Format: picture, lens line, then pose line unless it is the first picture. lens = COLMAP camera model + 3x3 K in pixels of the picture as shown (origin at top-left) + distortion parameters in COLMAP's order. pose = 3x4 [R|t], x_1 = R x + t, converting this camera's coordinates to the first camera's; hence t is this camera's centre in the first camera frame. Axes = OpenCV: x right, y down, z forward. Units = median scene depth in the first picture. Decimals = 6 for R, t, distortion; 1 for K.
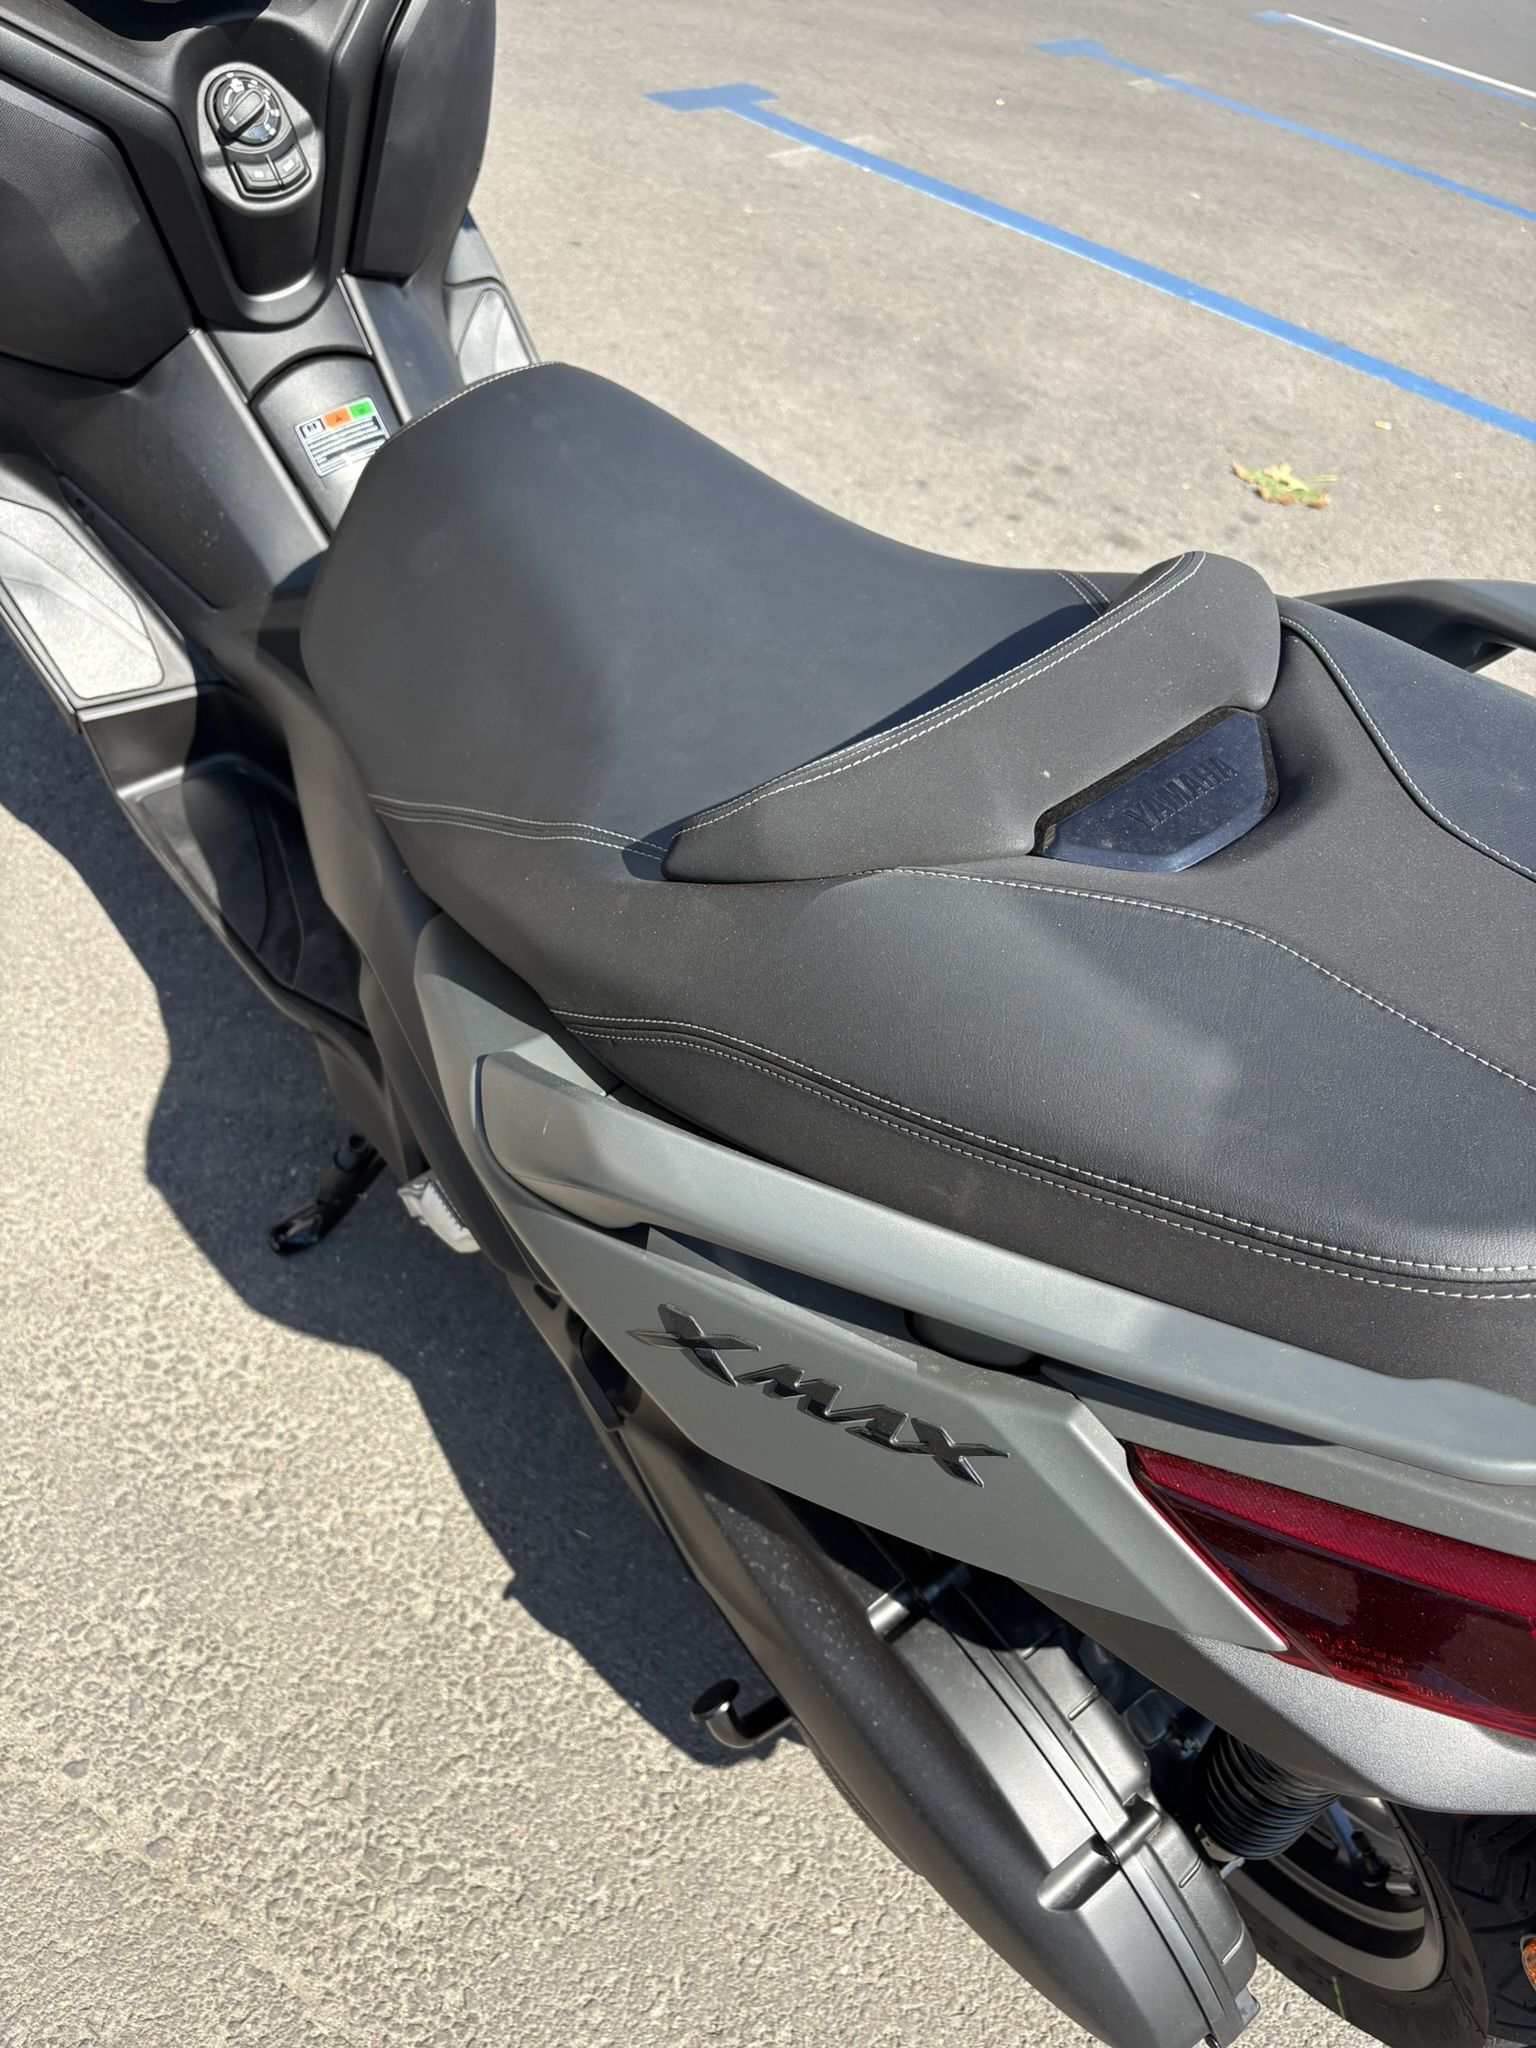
lens RADIAL K [[1573.6, 0, 768.0], [0, 1573.6, 1024.0], [0, 0, 1]] dist [0.047732, -0.052301]
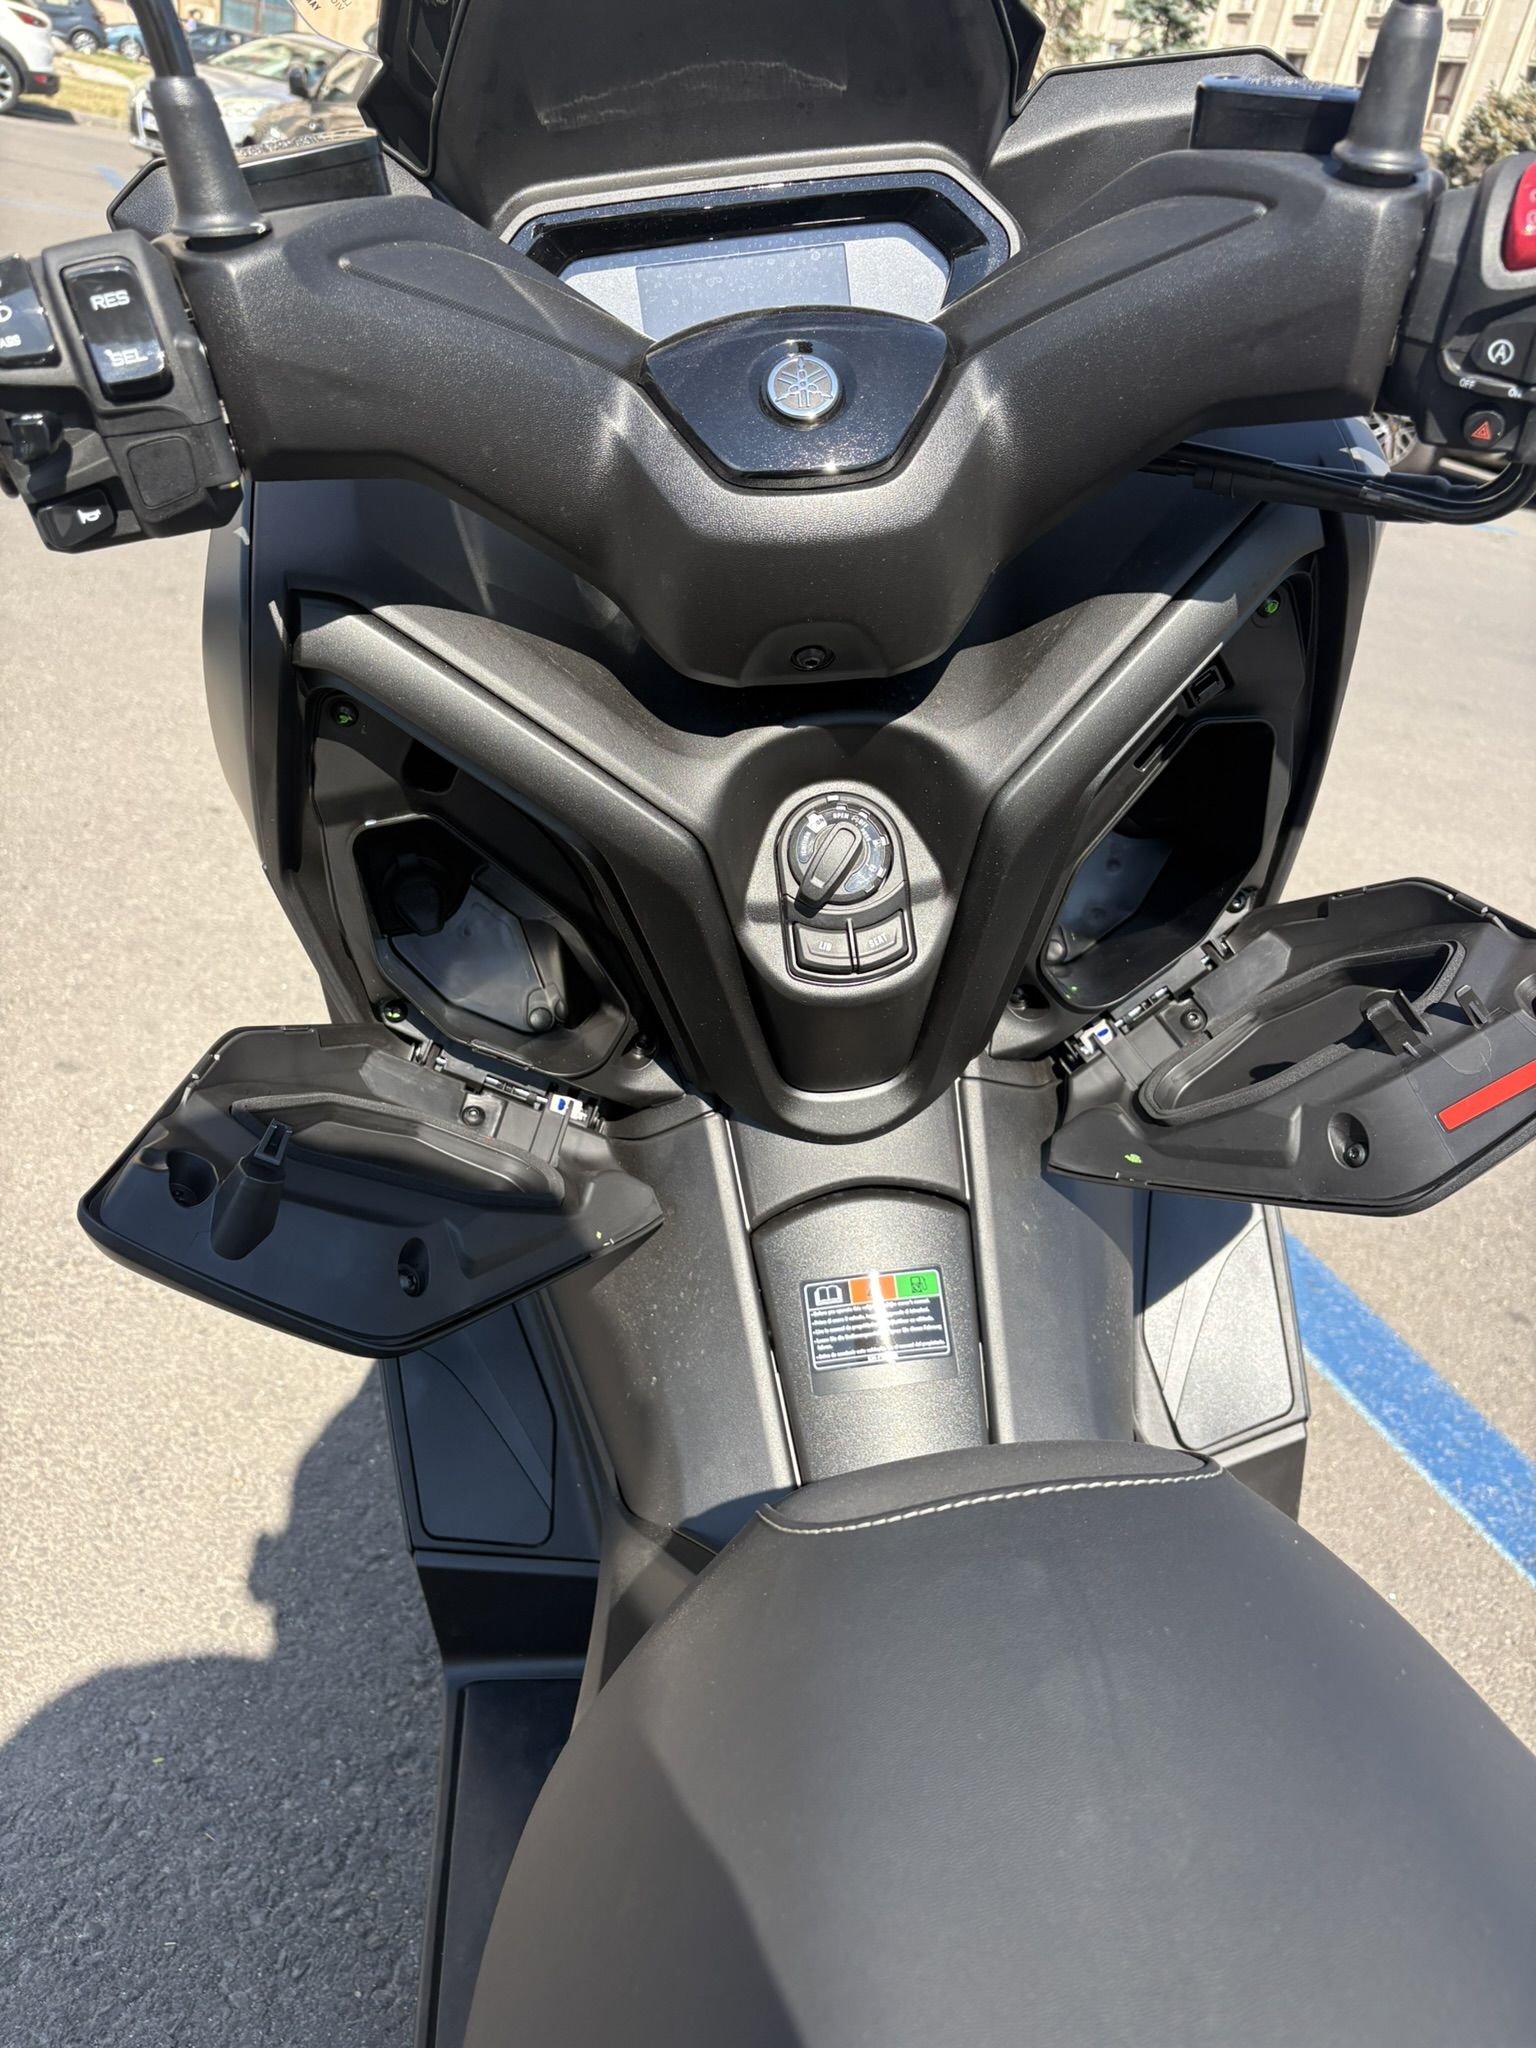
lens RADIAL K [[1573.6, 0, 768.0], [0, 1573.6, 1024.0], [0, 0, 1]] dist [0.047732, -0.052301]
pose [[0.853704, 0.216923, -0.473427, -0.047550], [-0.372895, 0.889233, -0.264977, -0.334769], [0.363508, 0.402751, 0.840032, 0.492302]]
